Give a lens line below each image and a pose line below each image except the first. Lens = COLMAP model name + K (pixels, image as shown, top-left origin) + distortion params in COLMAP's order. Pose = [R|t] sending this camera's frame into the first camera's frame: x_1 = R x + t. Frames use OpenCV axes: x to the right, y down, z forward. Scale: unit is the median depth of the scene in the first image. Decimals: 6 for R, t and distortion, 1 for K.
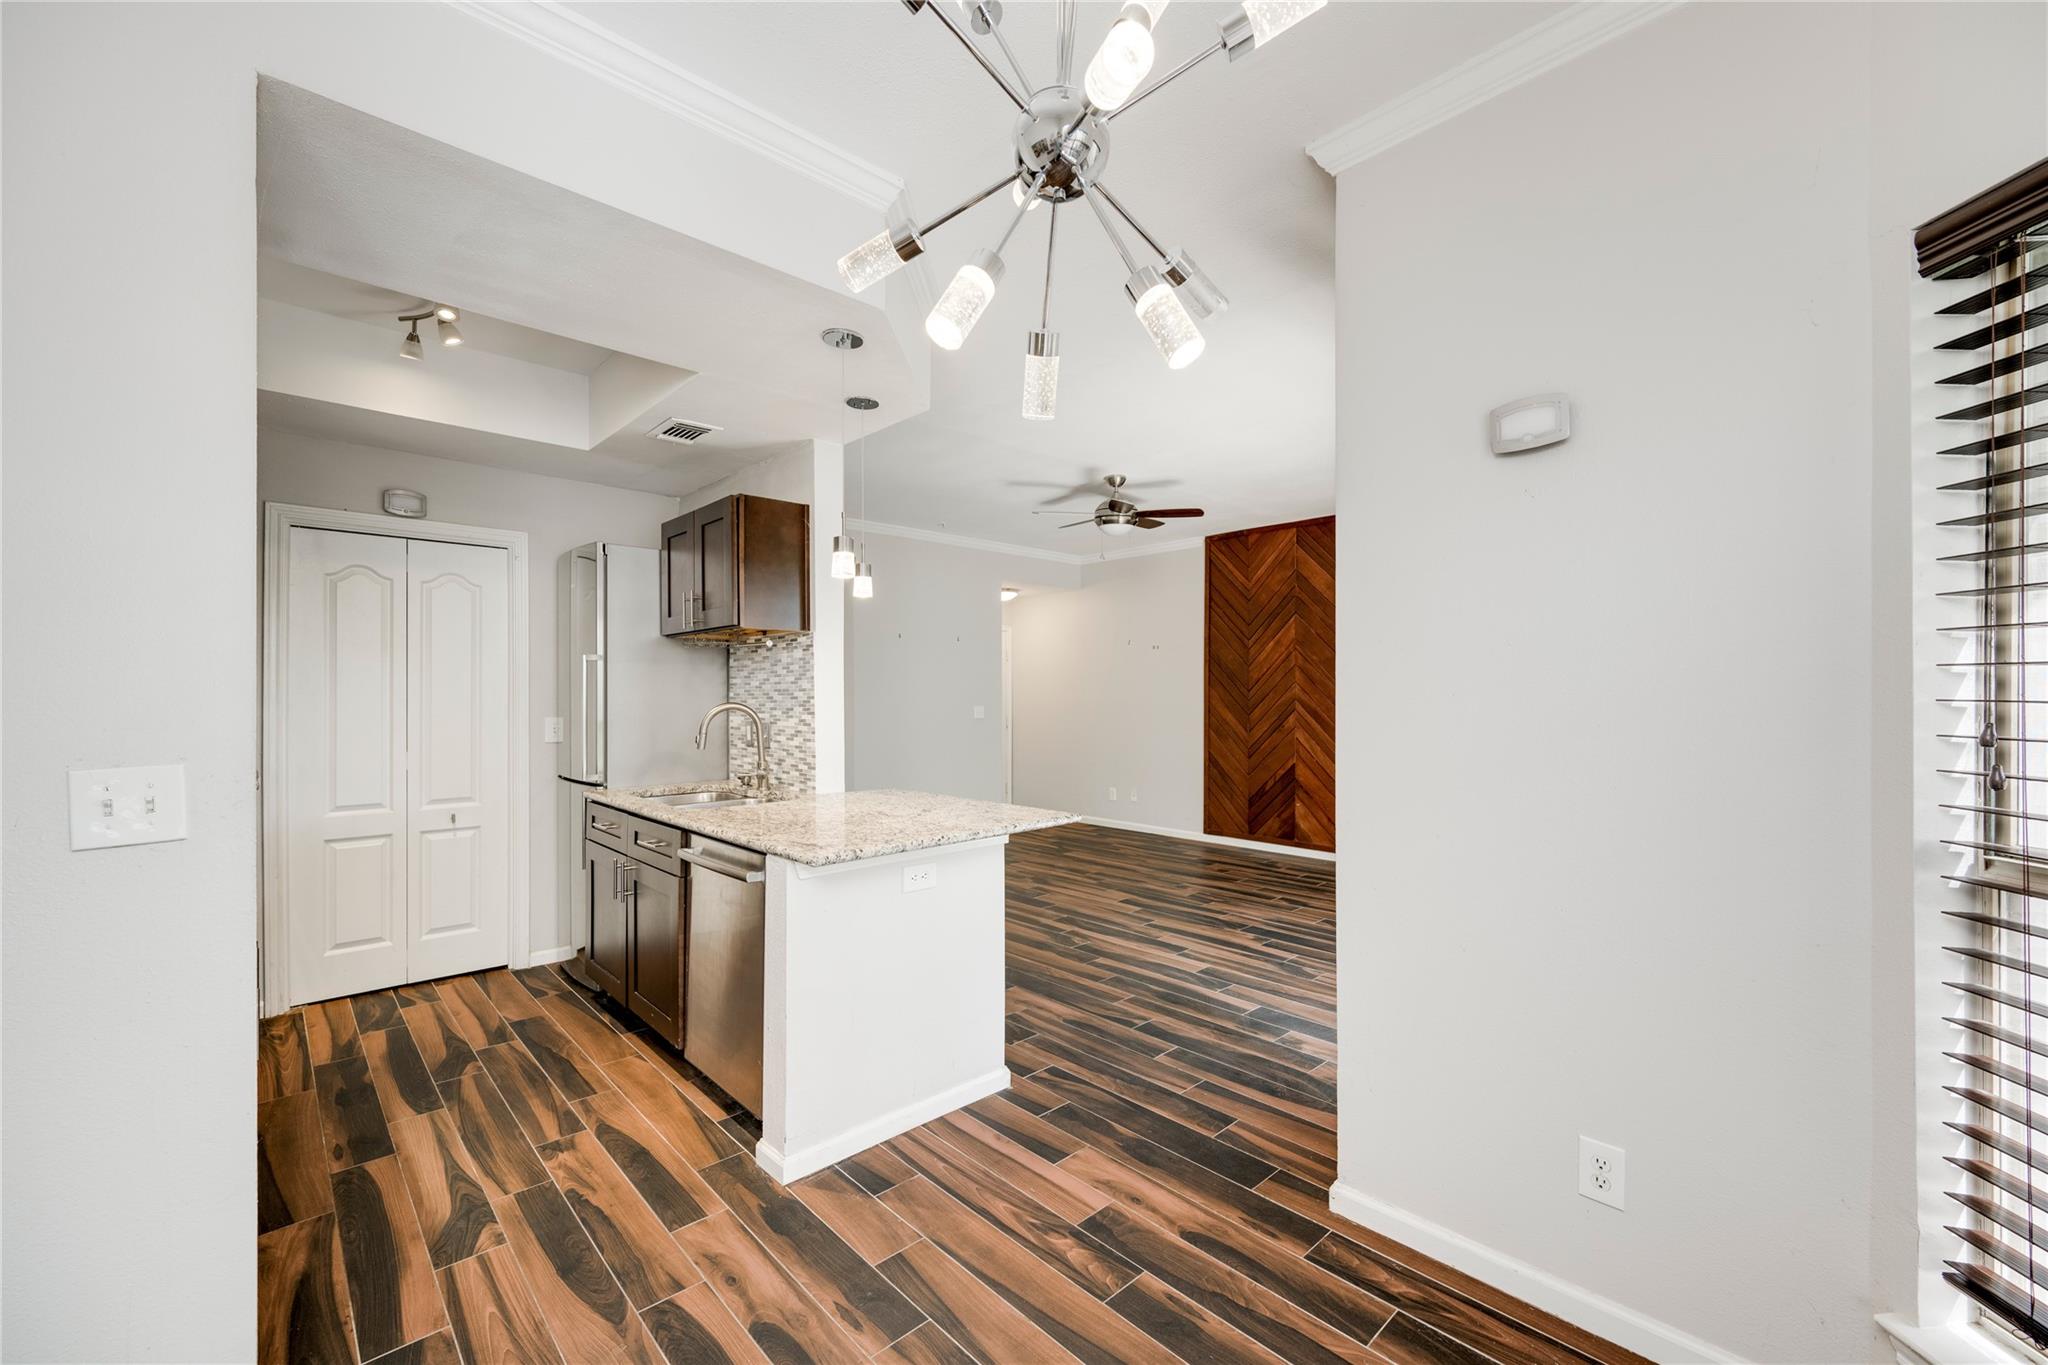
lens RADIAL K [[850.0, 0, 1027.4], [0, 850.0, 695.6], [0, 0, 1]] dist [0.001171, 0.000102]
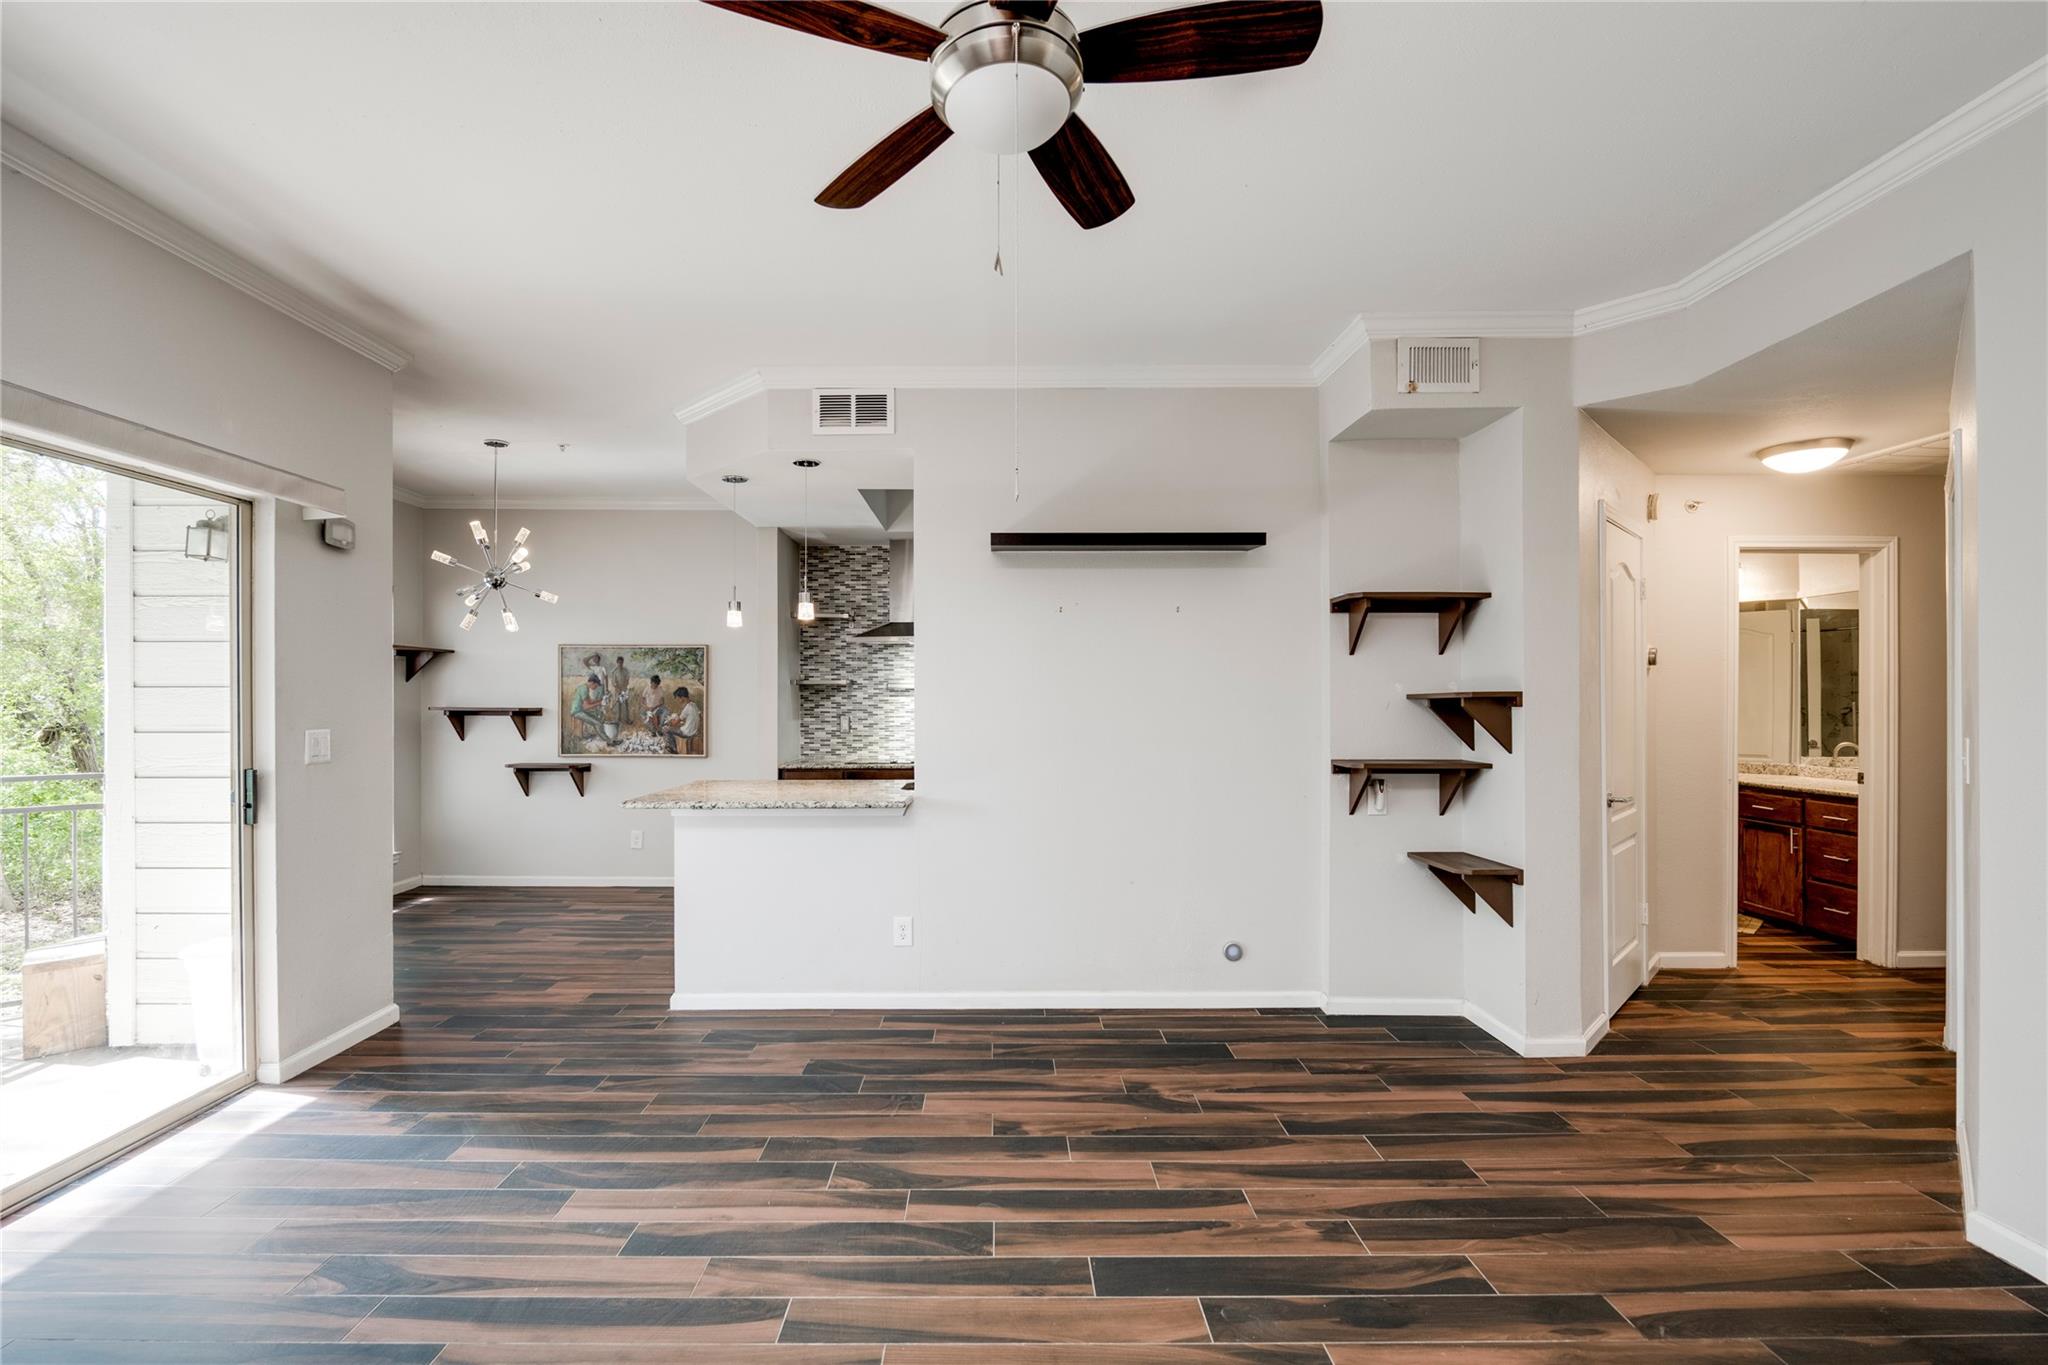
lens RADIAL K [[850.0, 0, 1027.4], [0, 850.0, 695.6], [0, 0, 1]] dist [0.001171, 0.000102]
pose [[-0.649509, 0.002583, -0.760350, 0.485021], [0.002712, 0.999996, 0.001081, -0.018044], [0.760349, -0.001360, -0.649513, 1.784291]]
